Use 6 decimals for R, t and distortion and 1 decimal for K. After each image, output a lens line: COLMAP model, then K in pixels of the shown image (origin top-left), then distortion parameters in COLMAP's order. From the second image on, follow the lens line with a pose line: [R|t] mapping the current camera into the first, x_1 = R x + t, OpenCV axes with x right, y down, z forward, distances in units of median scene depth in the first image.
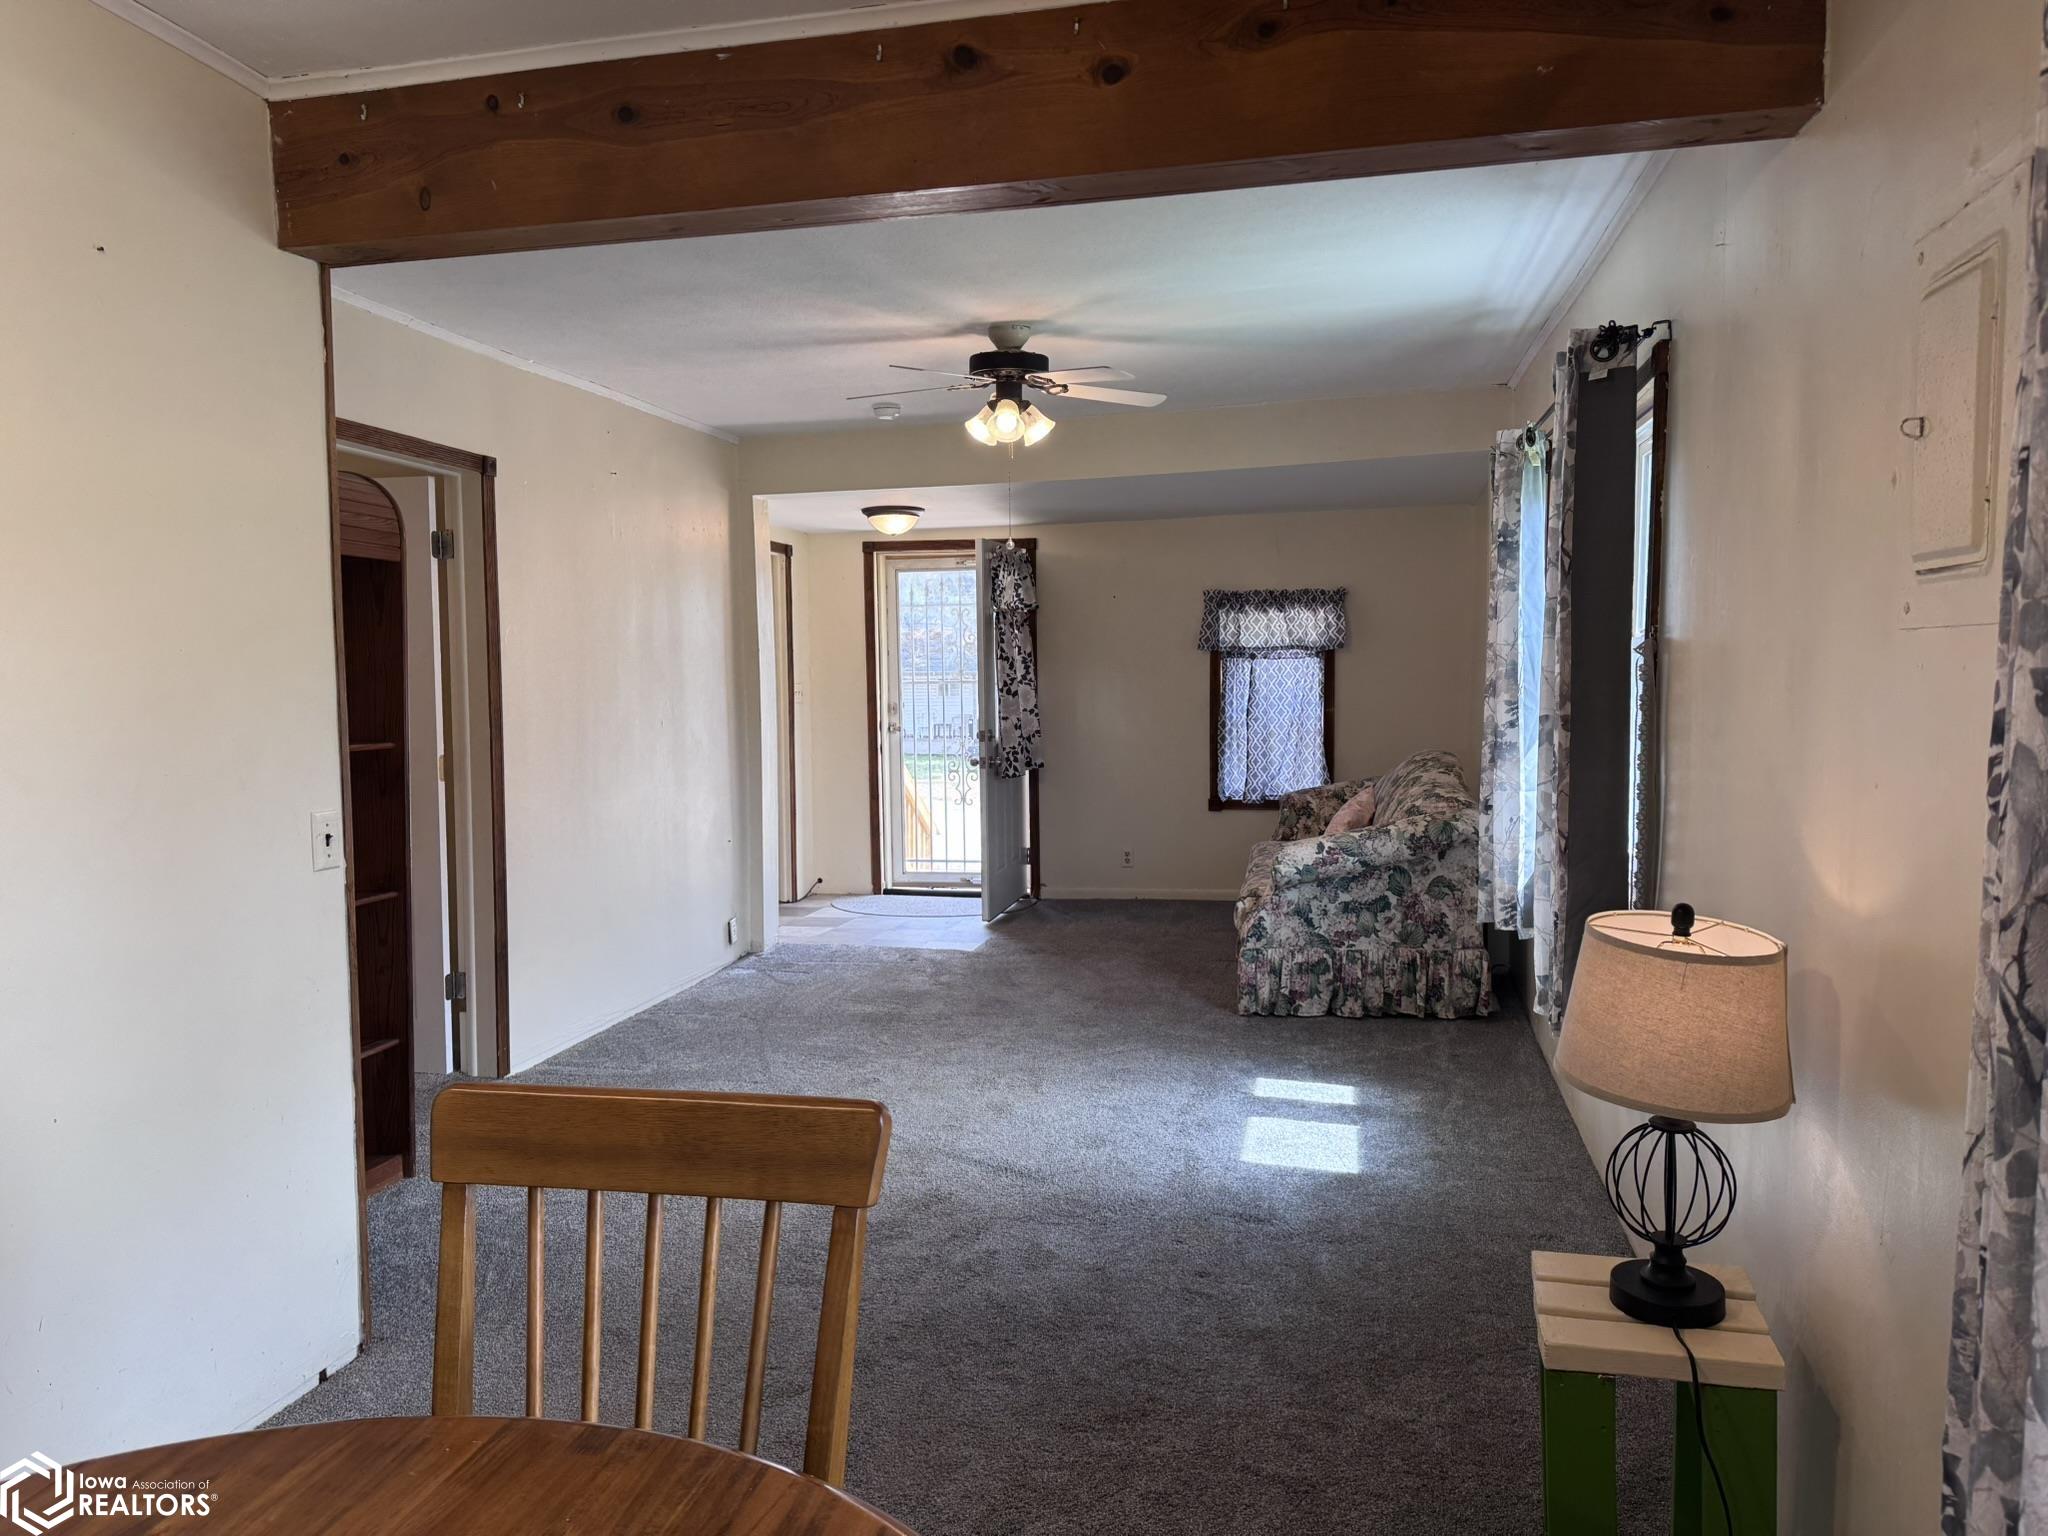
lens RADIAL K [[1448.6, 0, 1000.1], [0, 1448.6, 805.5], [0, 0, 1]] dist [0.091372, -0.086091]
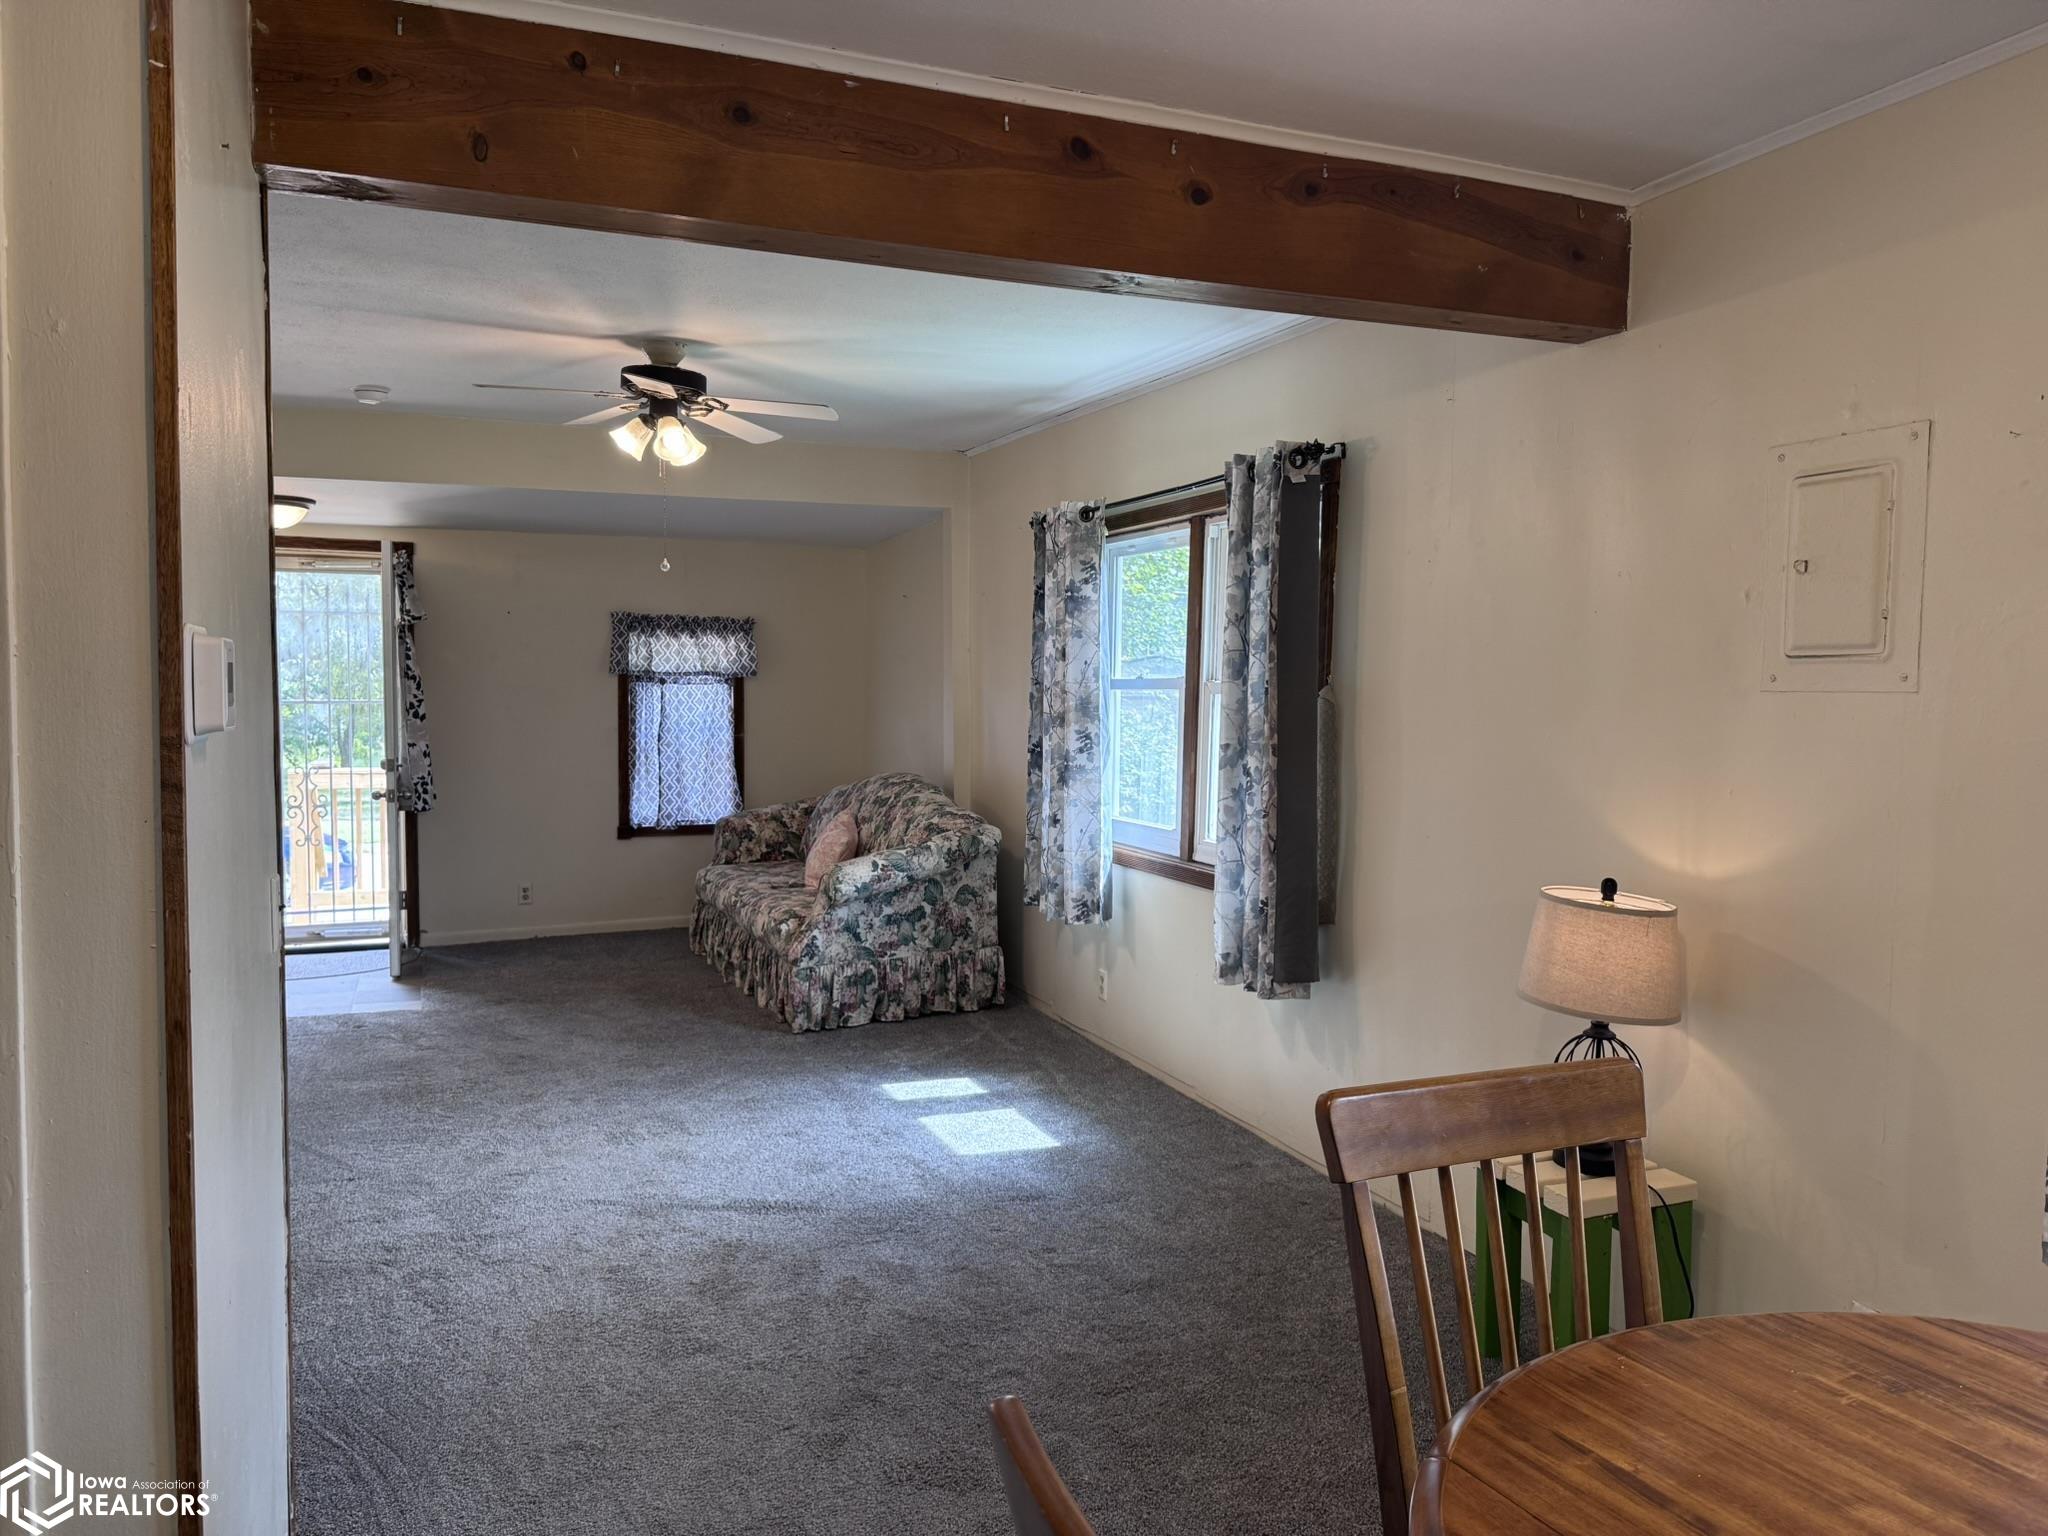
lens RADIAL K [[1448.6, 0, 1054.2], [0, 1448.6, 824.3], [0, 0, 1]] dist [0.091372, -0.086091]
pose [[0.805821, -0.041734, 0.590686, -0.302535], [0.042105, 0.999027, 0.013145, -0.010038], [-0.590660, 0.014278, 0.806794, 0.060818]]
